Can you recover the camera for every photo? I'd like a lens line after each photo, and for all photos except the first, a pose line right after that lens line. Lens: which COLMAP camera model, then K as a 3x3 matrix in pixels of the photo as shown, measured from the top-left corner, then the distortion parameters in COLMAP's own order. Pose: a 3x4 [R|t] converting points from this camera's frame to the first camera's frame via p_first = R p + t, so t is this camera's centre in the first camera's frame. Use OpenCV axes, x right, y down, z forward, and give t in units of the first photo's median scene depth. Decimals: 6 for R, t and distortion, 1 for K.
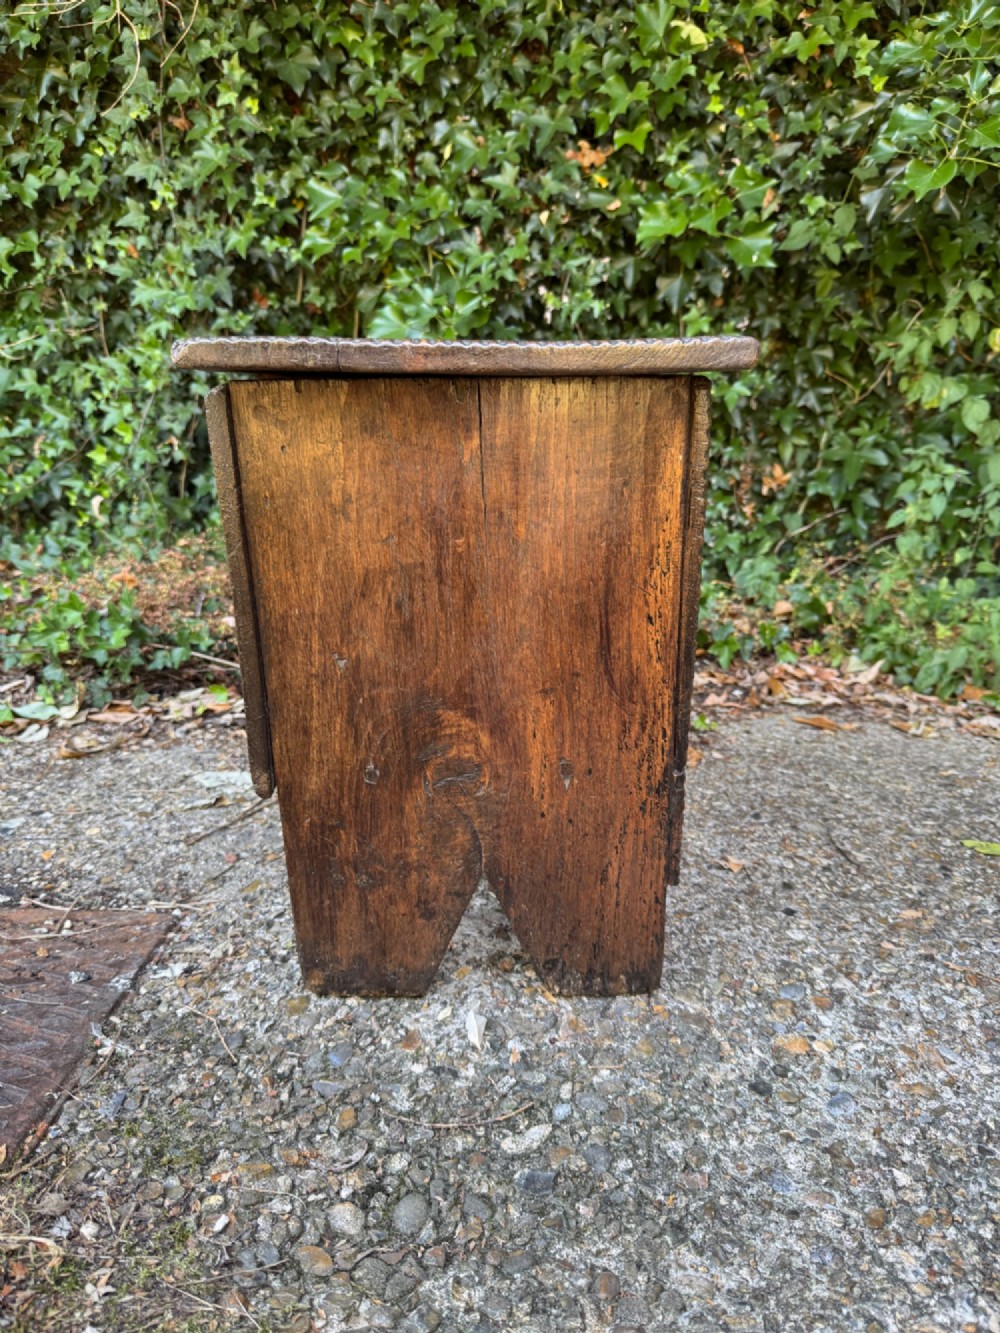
lens RADIAL K [[957.1, 0, 503.8], [0, 957.1, 671.9], [0, 0, 1]] dist [-0.015277, -0.001178]
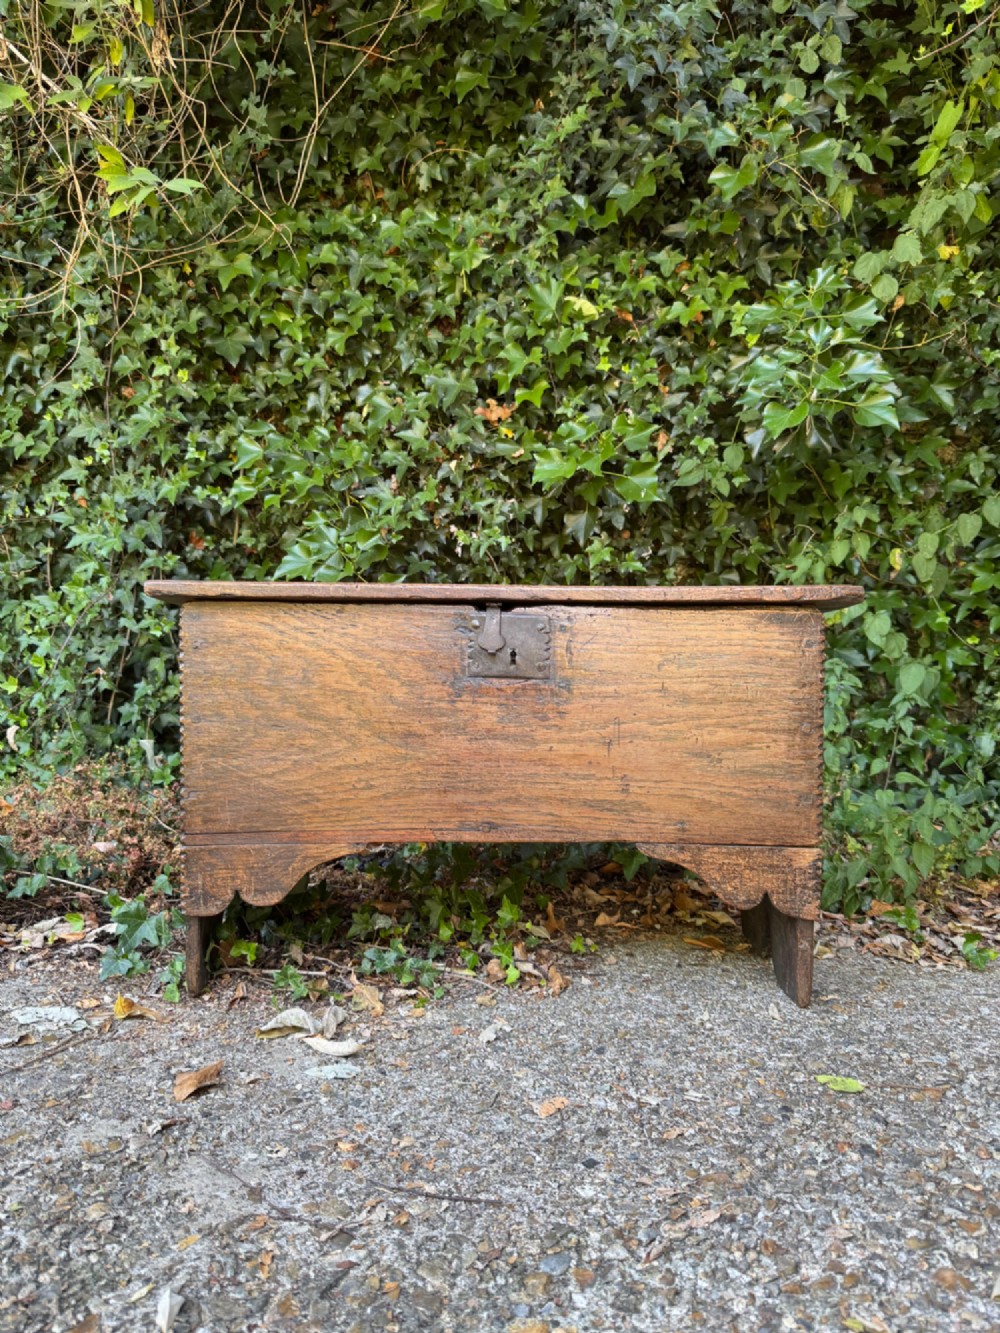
lens RADIAL K [[938.9, 0, 498.4], [0, 938.9, 674.9], [0, 0, 1]] dist [0.029950, -0.059651]
pose [[0.999511, -0.021842, -0.022356, 0.111915], [0.016140, 0.973228, -0.229275, 0.003354], [0.026765, 0.228802, 0.973105, 0.015974]]
